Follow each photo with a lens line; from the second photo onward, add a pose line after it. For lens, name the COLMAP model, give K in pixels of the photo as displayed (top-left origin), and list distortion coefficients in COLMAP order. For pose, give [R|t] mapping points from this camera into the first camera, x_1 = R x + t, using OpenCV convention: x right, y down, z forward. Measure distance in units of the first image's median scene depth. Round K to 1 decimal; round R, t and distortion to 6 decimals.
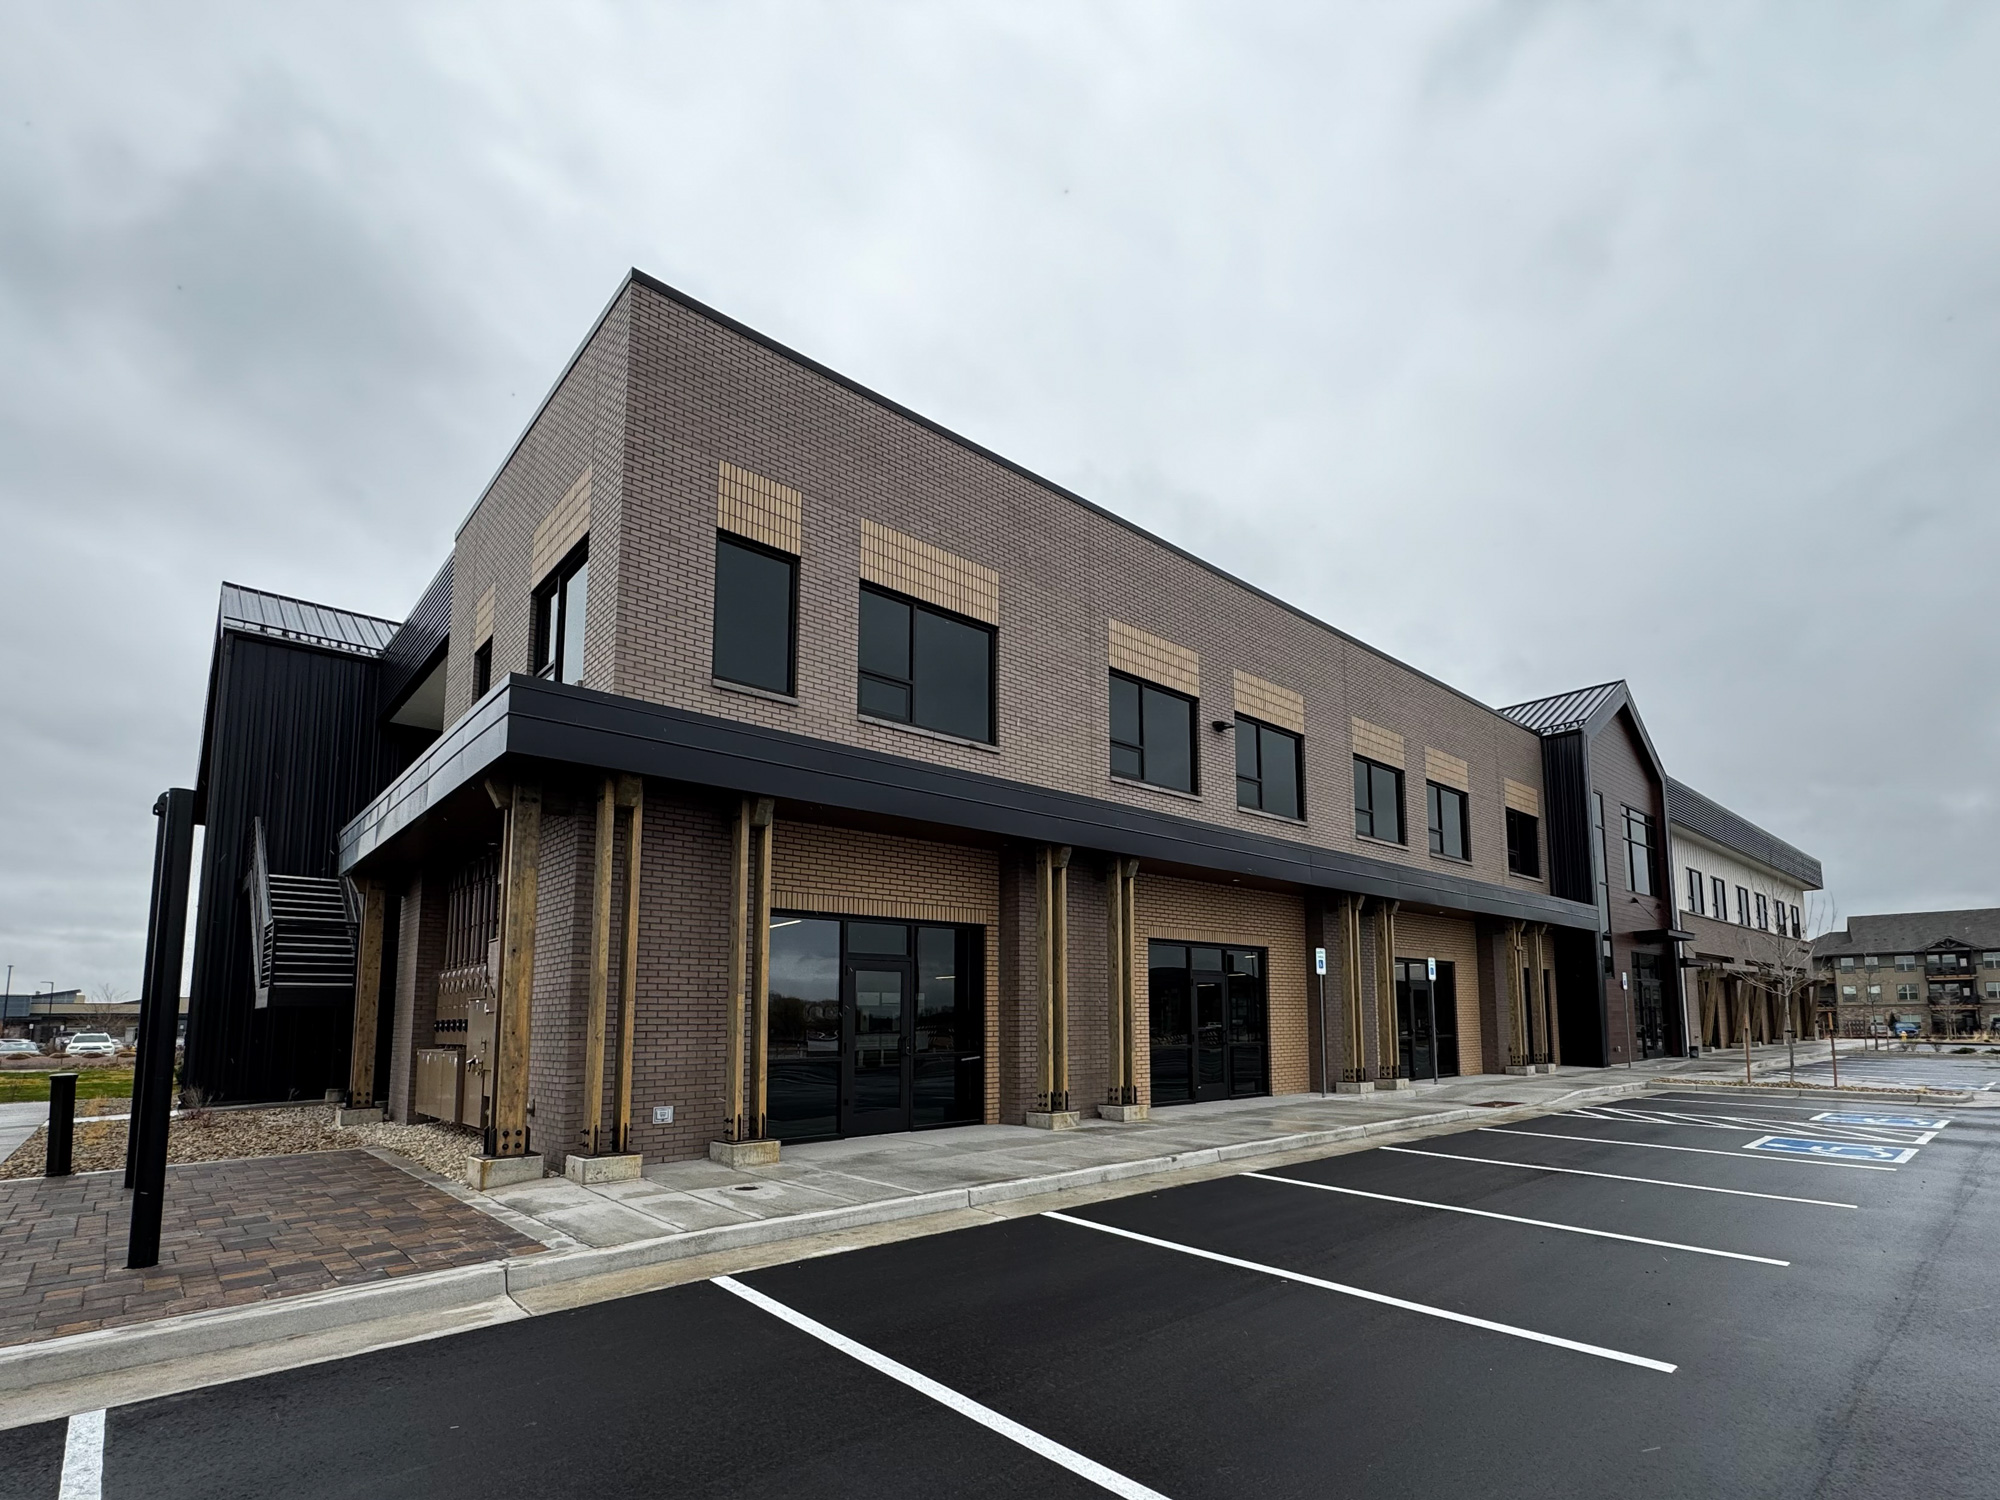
lens RADIAL K [[1636.5, 0, 1000.0], [0, 1636.5, 750.0], [0, 0, 1]] dist [-0.006958, 0.000019]
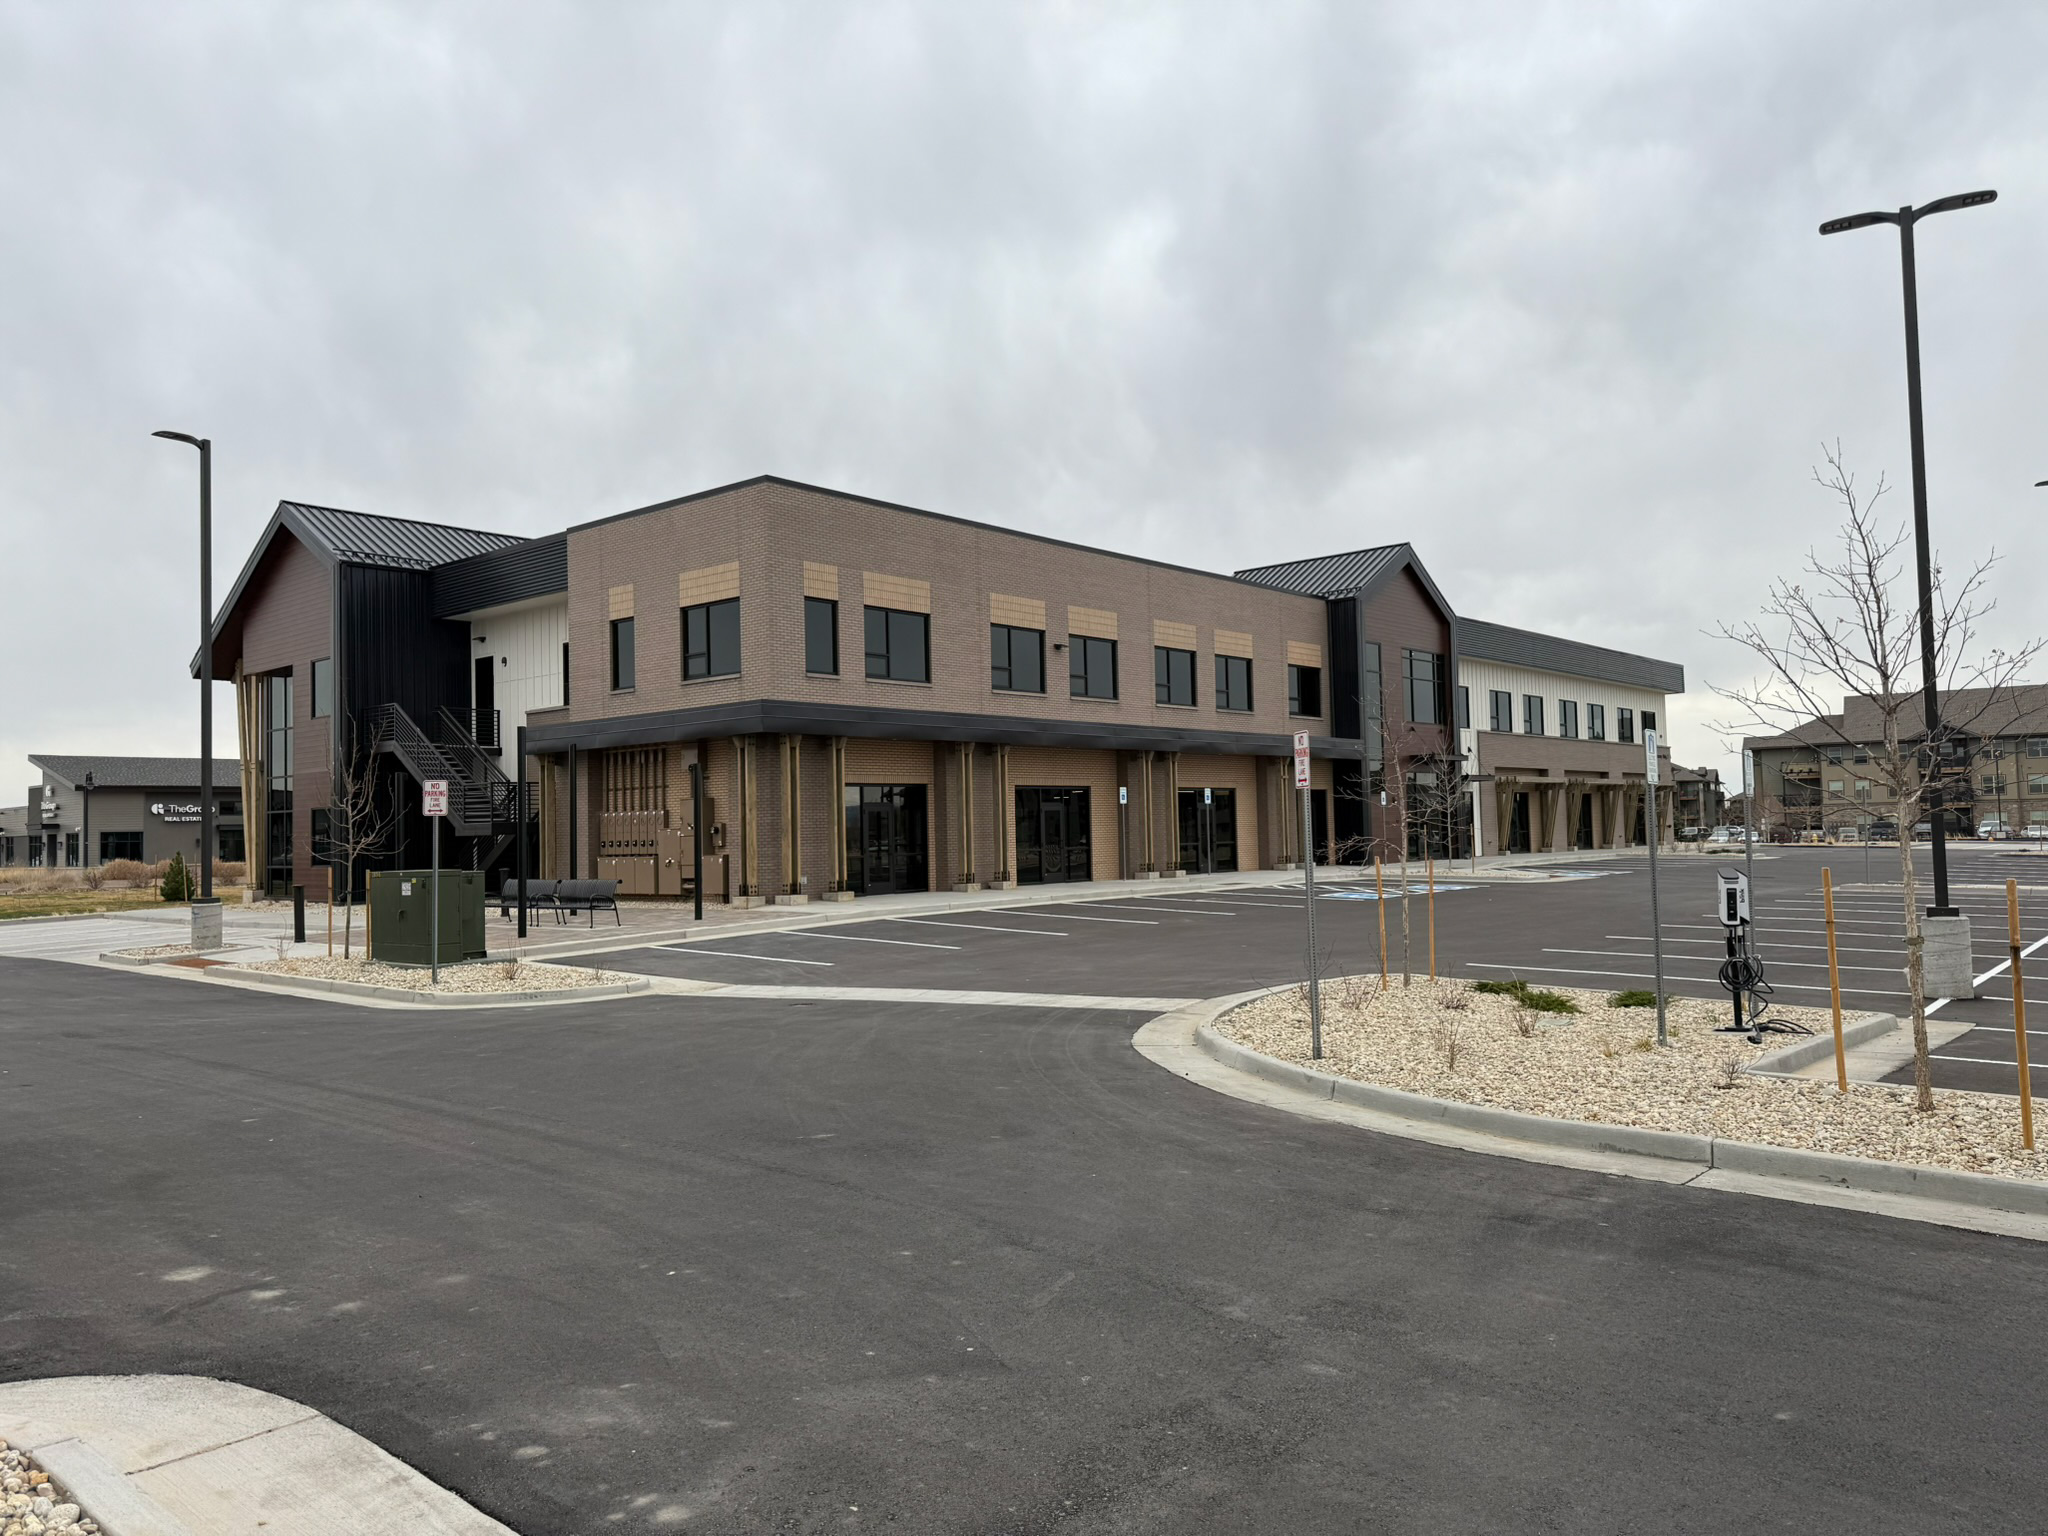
lens RADIAL K [[1675.8, 0, 1024.0], [0, 1675.8, 768.0], [0, 0, 1]] dist [-0.006958, 0.000019]
pose [[0.994506, -0.016544, 0.103360, -0.063655], [0.003912, 0.992615, 0.121243, -0.092004], [-0.104602, -0.120172, 0.987227, -0.571276]]
